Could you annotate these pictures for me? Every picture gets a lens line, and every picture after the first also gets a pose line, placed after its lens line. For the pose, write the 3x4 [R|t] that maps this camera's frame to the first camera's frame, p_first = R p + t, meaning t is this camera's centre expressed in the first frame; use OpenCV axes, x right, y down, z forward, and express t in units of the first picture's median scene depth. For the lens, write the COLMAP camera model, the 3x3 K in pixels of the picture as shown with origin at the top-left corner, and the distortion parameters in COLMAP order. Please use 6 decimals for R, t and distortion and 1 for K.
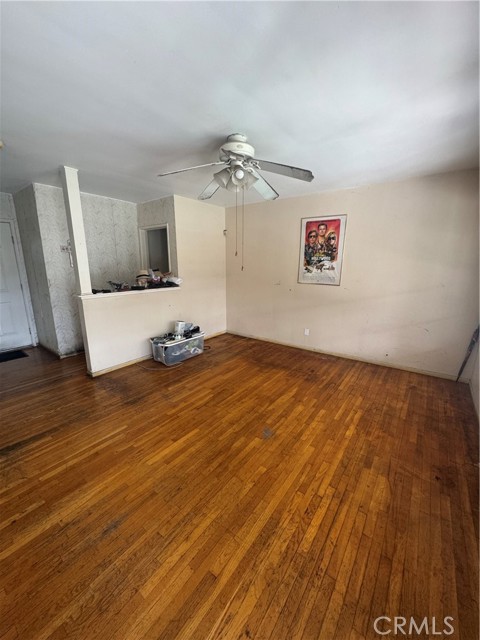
lens RADIAL K [[255.2, 0, 240.0], [0, 255.2, 320.0], [0, 0, 1]] dist [-0.001244, 0.000175]
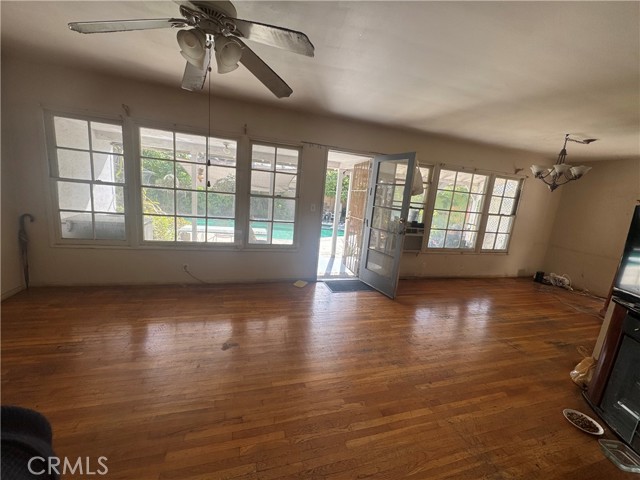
lens RADIAL K [[255.2, 0, 320.0], [0, 255.2, 240.0], [0, 0, 1]] dist [-0.001244, 0.000175]
pose [[-0.809447, -0.184322, 0.557513, -0.695073], [0.038371, 0.930822, 0.363454, -0.313694], [-0.585938, 0.315589, -0.746378, 1.446109]]
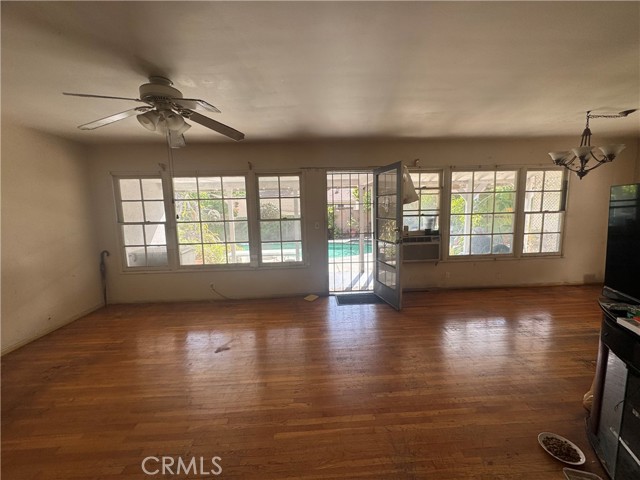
lens RADIAL K [[255.2, 0, 320.0], [0, 255.2, 240.0], [0, 0, 1]] dist [-0.001244, 0.000175]
pose [[-0.644743, -0.079372, 0.760267, -1.087526], [0.192745, 0.945576, 0.262175, -0.274876], [-0.739700, 0.315573, -0.594355, 1.234765]]
